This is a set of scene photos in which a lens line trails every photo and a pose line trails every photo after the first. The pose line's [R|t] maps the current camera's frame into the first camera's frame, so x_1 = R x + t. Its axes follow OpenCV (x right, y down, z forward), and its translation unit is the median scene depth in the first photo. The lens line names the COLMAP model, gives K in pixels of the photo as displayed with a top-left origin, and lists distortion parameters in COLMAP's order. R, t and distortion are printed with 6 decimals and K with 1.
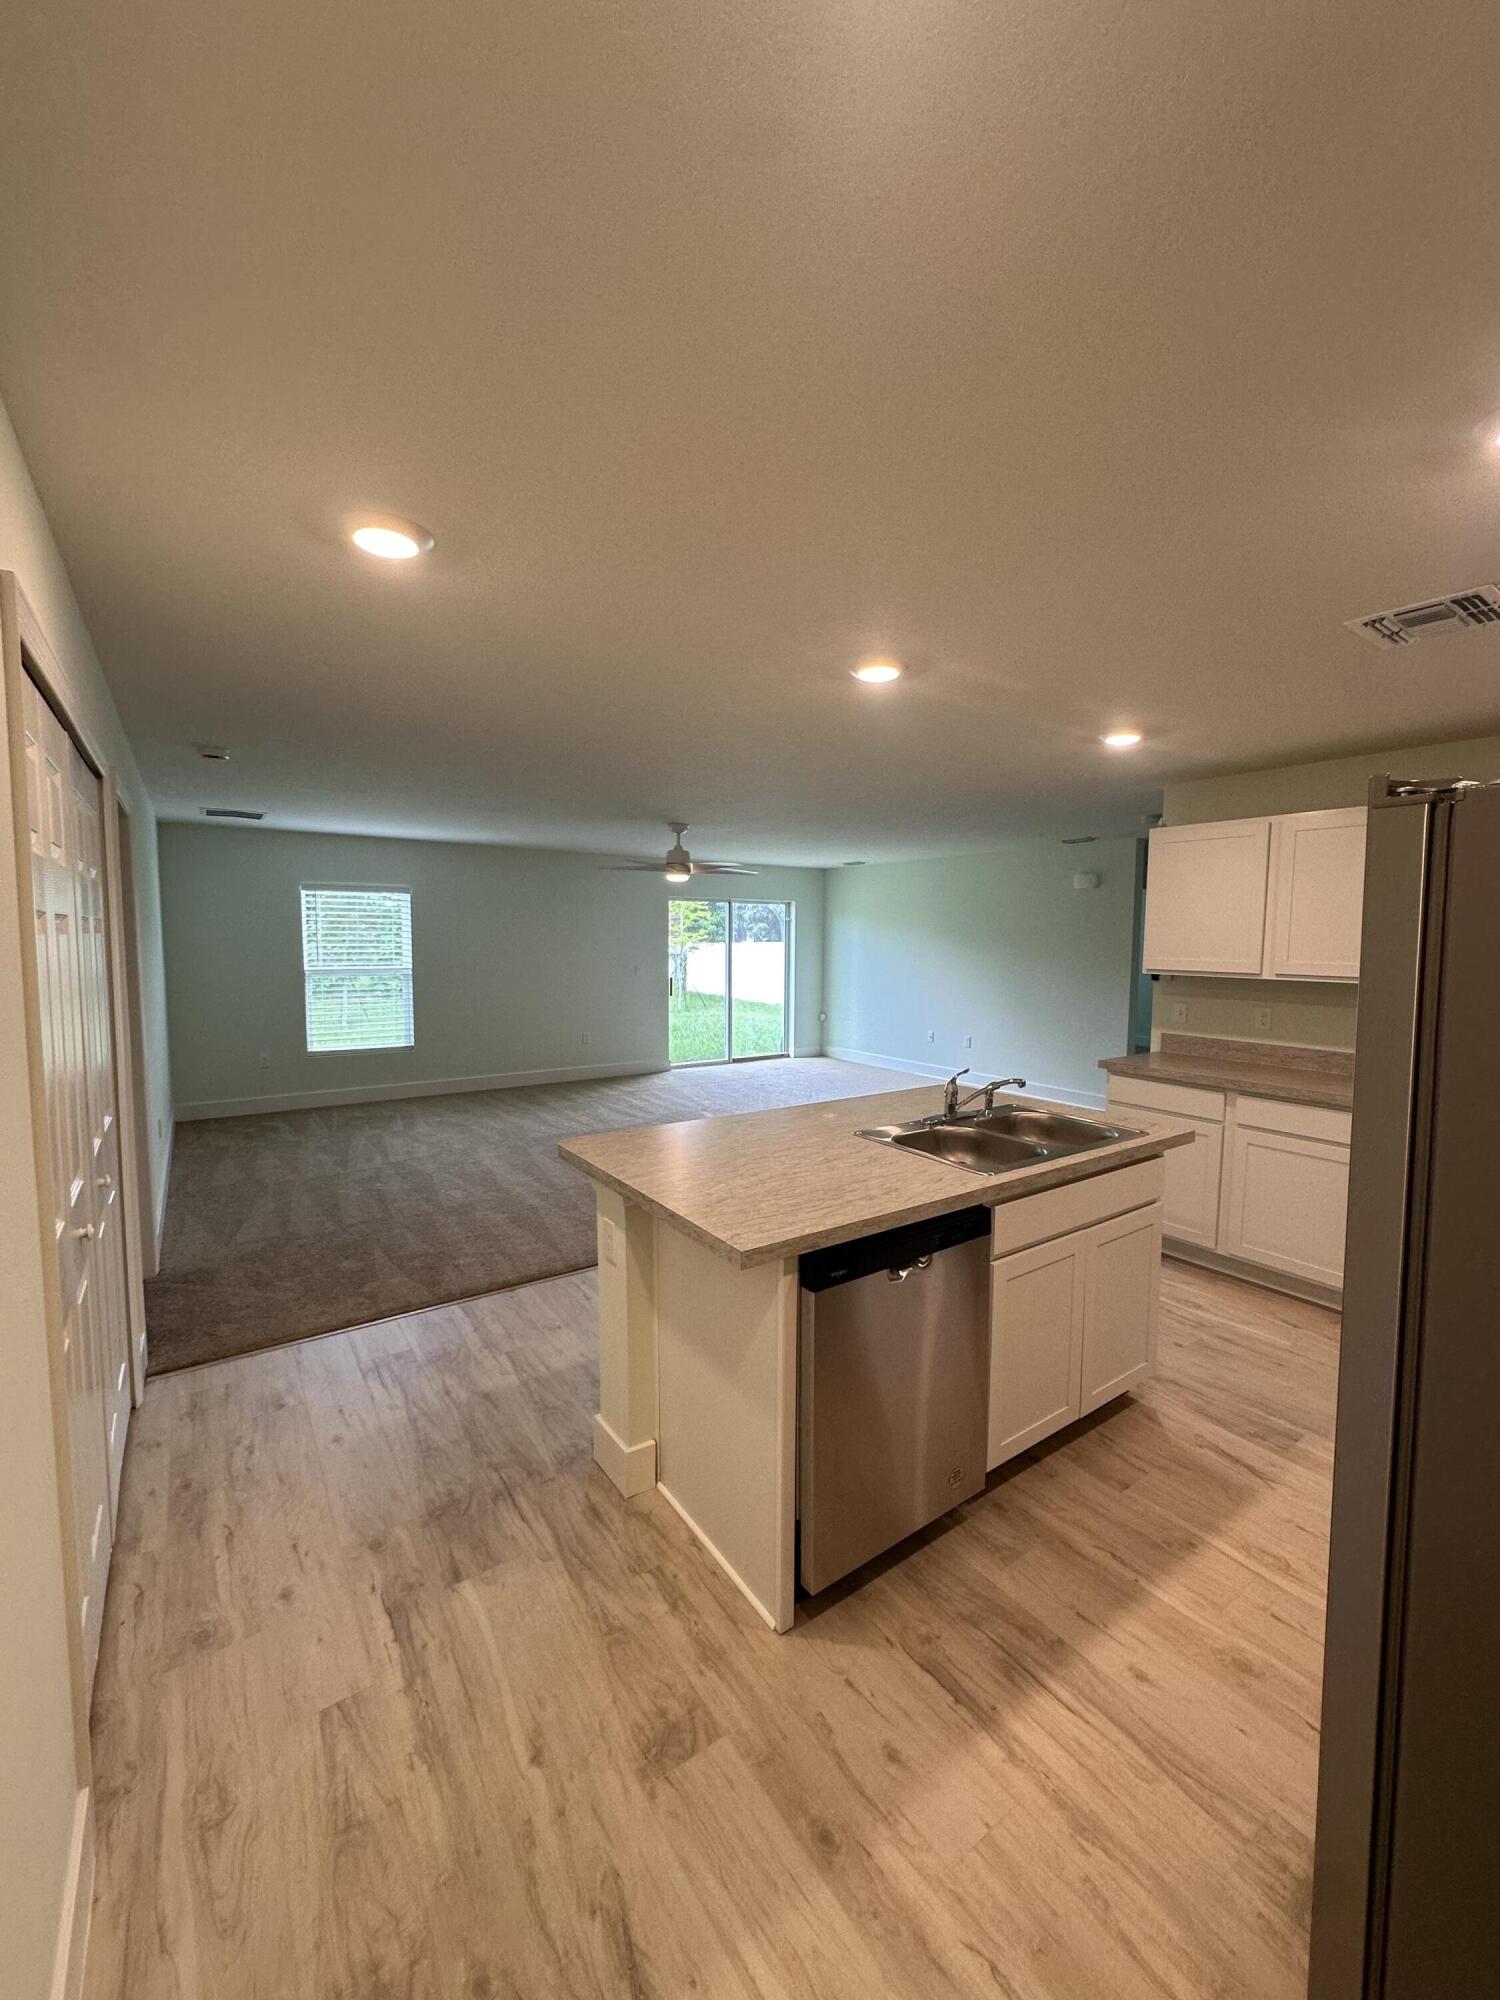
lens RADIAL K [[797.1, 0, 750.0], [0, 797.1, 1000.0], [0, 0, 1]] dist [-0.002721, 0.000908]
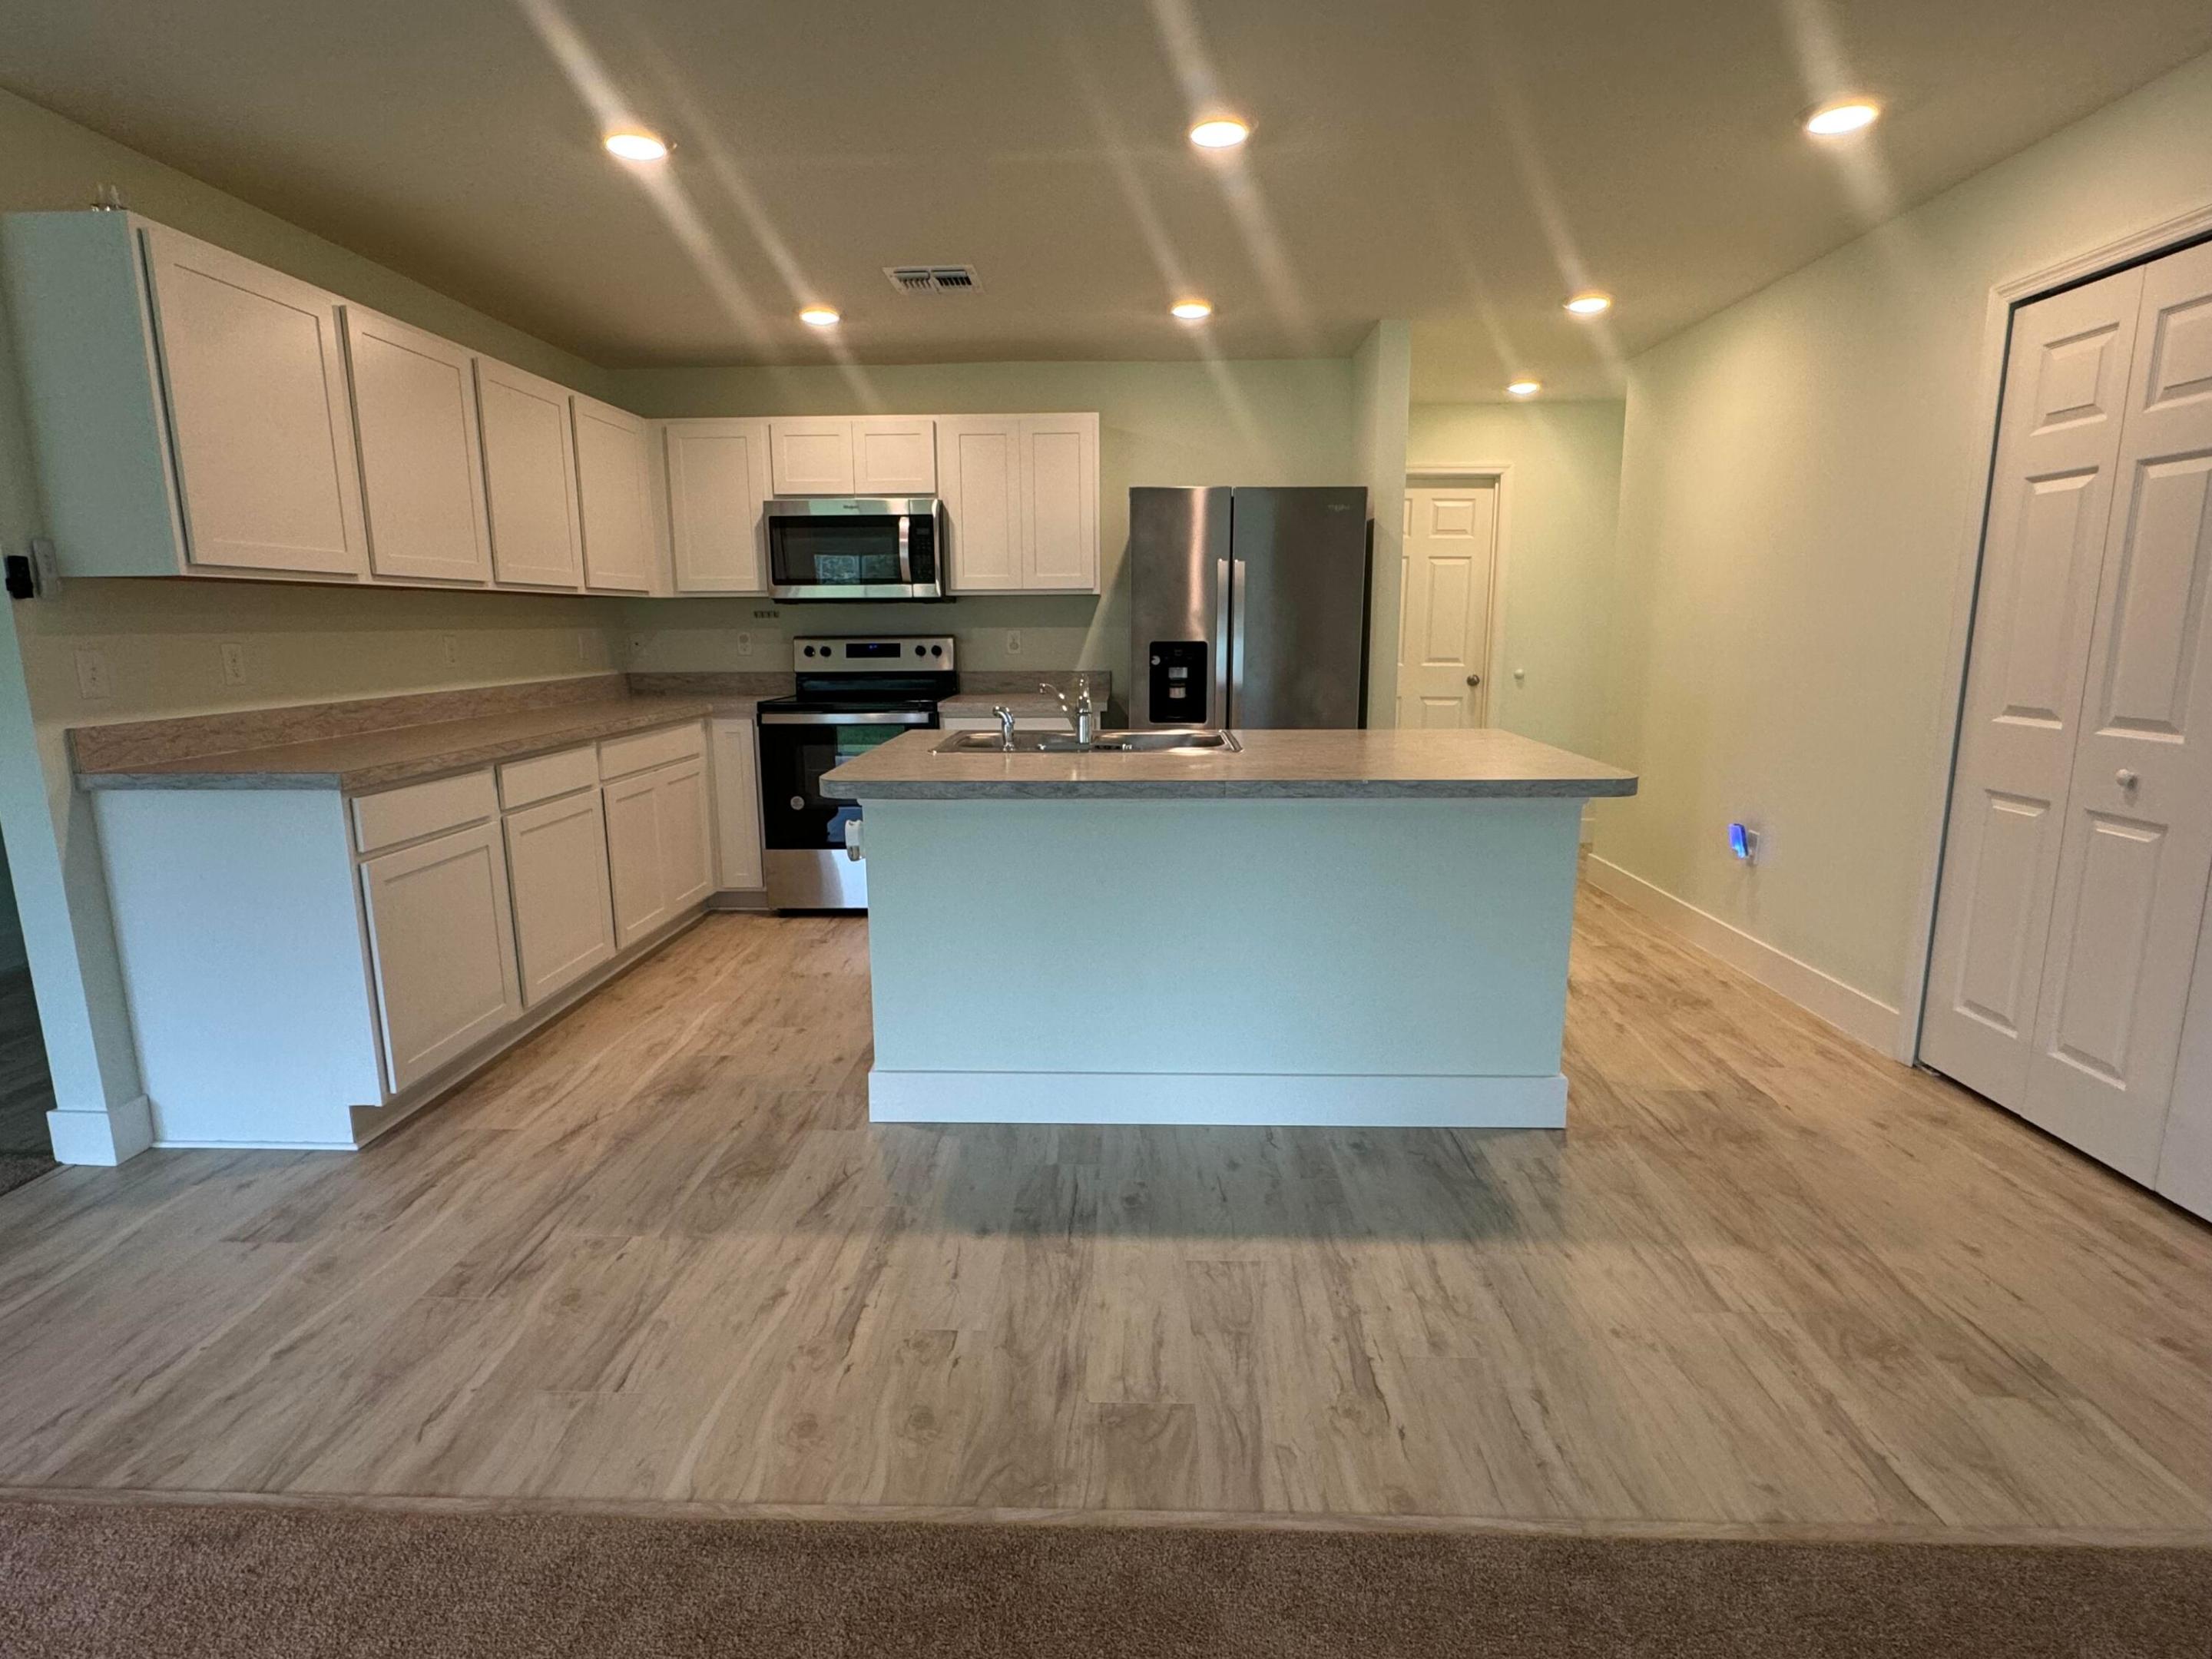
lens RADIAL K [[1116.1, 0, 1102.0], [0, 1116.1, 828.5], [0, 0, 1]] dist [-0.000960, -0.000153]
pose [[-0.801136, -0.111057, 0.588088, -0.474949], [0.049388, 0.967012, 0.249896, -0.050181], [-0.596441, 0.229245, -0.769223, 2.184070]]
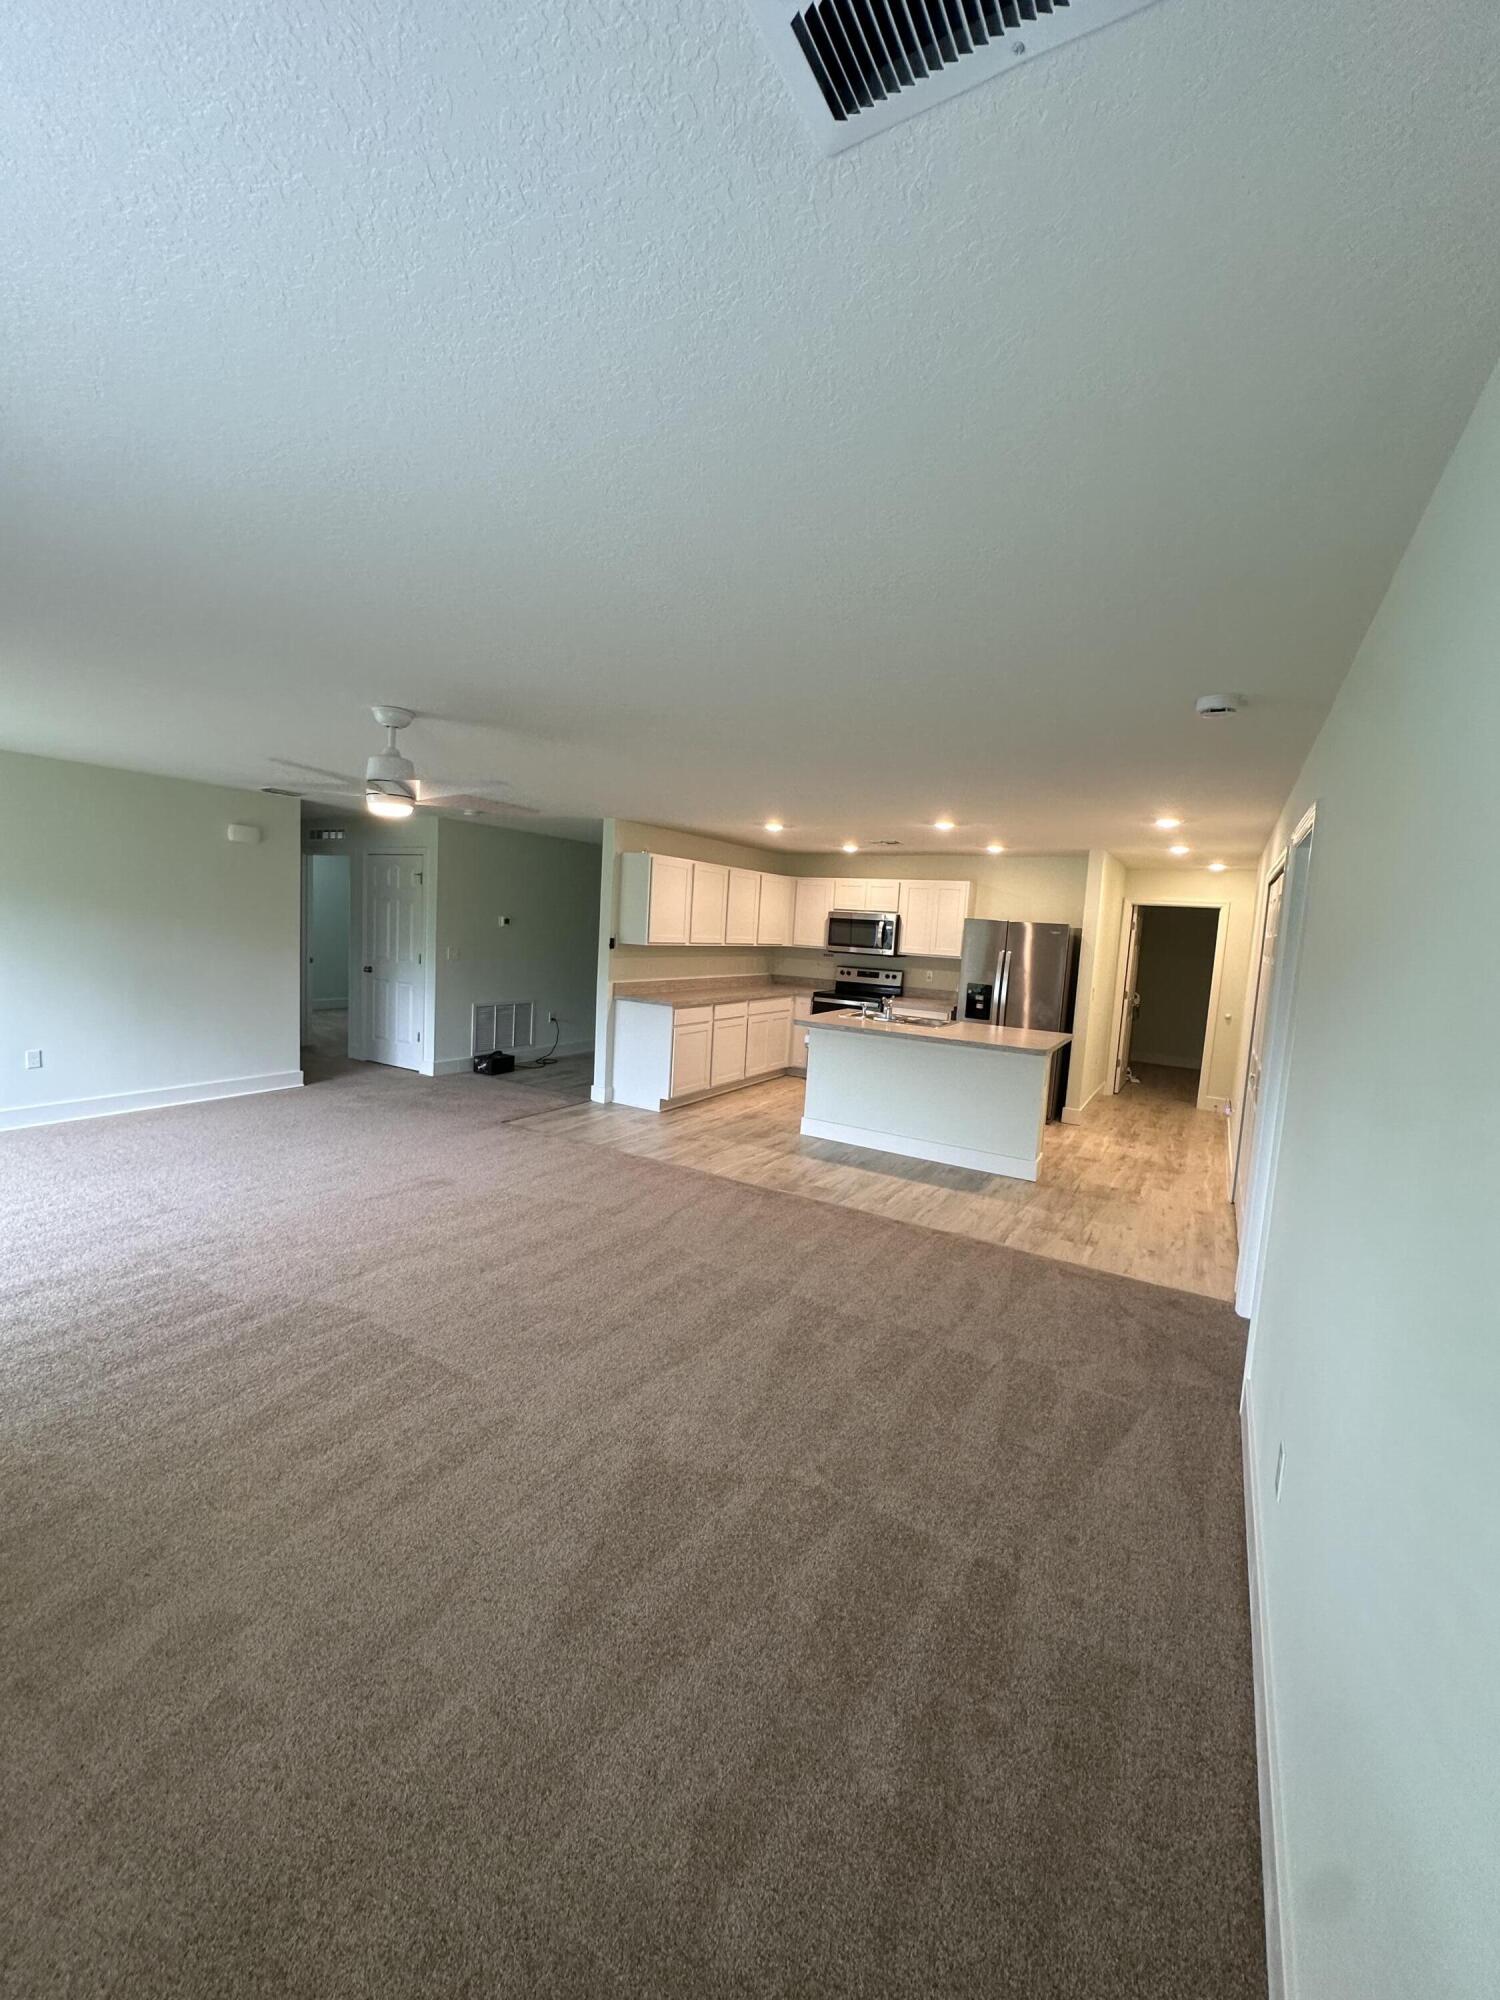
lens RADIAL K [[797.1, 0, 750.0], [0, 797.1, 1000.0], [0, 0, 1]] dist [-0.002721, 0.000908]
pose [[-0.419799, -0.118585, 0.899837, -1.862032], [0.013233, 0.990523, 0.136710, -0.253405], [-0.907520, 0.069298, -0.414252, 2.691779]]
